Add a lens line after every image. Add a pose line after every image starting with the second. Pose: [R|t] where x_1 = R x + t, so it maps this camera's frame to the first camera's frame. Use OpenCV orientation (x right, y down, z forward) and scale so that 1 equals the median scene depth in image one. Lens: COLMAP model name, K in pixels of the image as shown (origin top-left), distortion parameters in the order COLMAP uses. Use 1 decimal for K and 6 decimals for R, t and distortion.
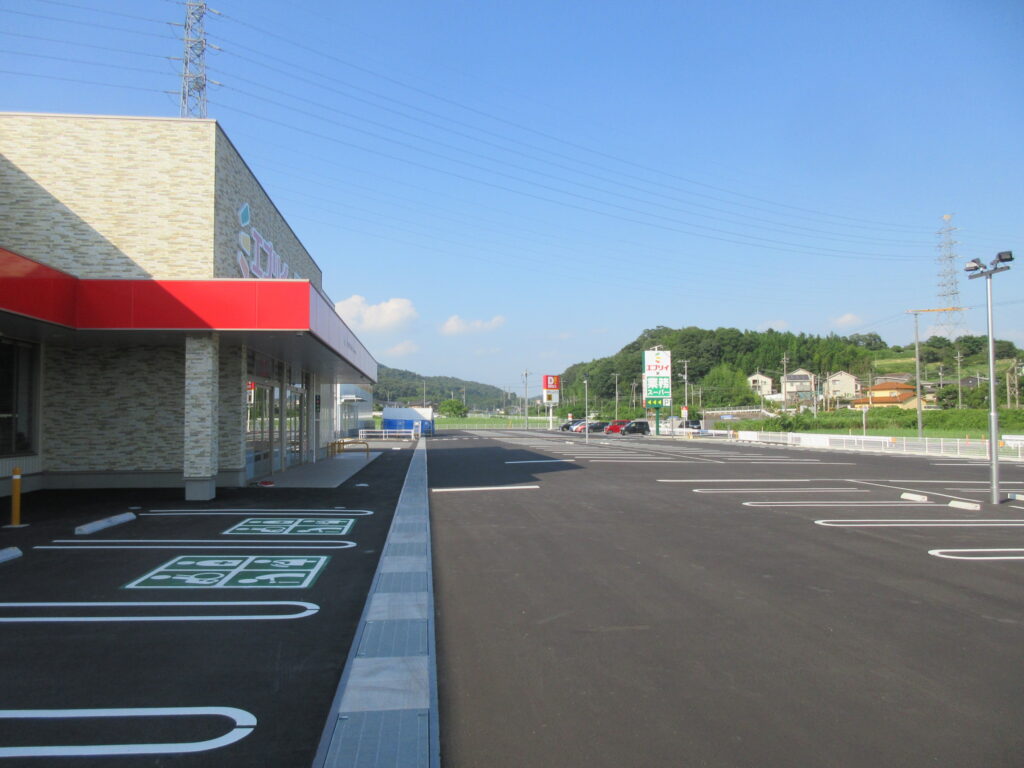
lens RADIAL K [[755.7, 0, 509.8], [0, 755.7, 382.8], [0, 0, 1]] dist [-0.009012, 0.007881]
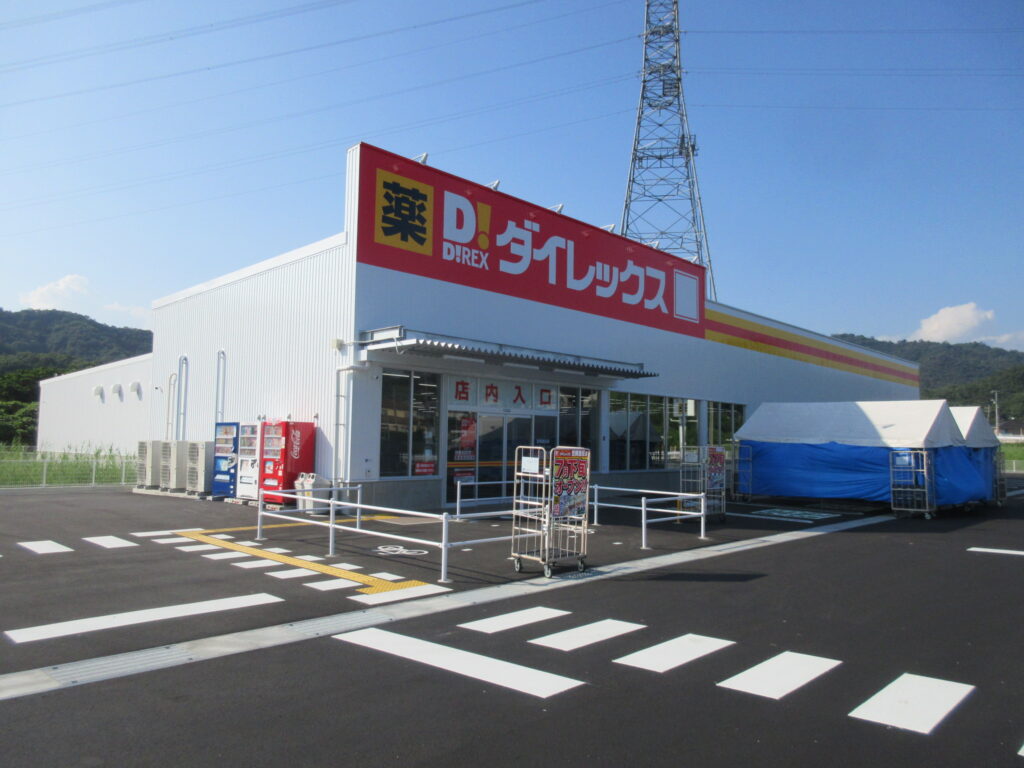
lens RADIAL K [[755.7, 0, 509.1], [0, 755.7, 384.8], [0, 0, 1]] dist [-0.009012, 0.007881]
pose [[0.650070, -0.040242, -0.758808, -0.003473], [0.016683, 0.999112, -0.038694, 0.011742], [0.759691, 0.012495, 0.650164, 0.241311]]
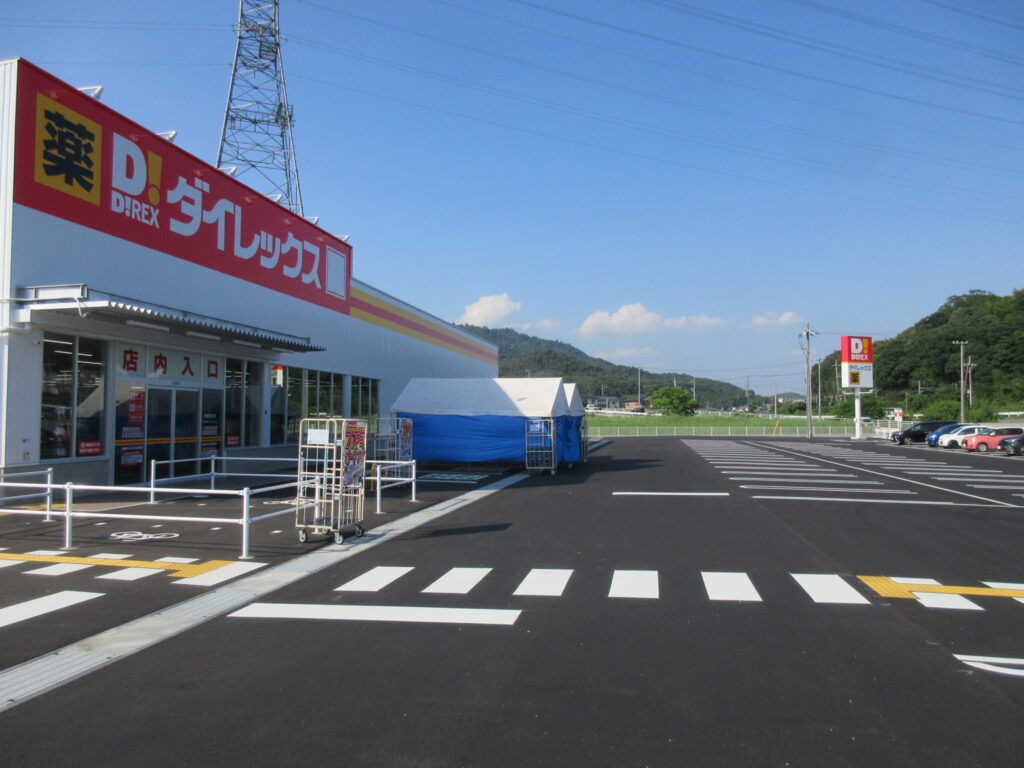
lens RADIAL K [[755.7, 0, 511.1], [0, 755.7, 383.1], [0, 0, 1]] dist [-0.009012, 0.007881]
pose [[0.955098, -0.006518, -0.296220, -0.011061], [0.006941, 0.999976, 0.000375, 0.011596], [0.296210, -0.002414, 0.955120, 0.232437]]
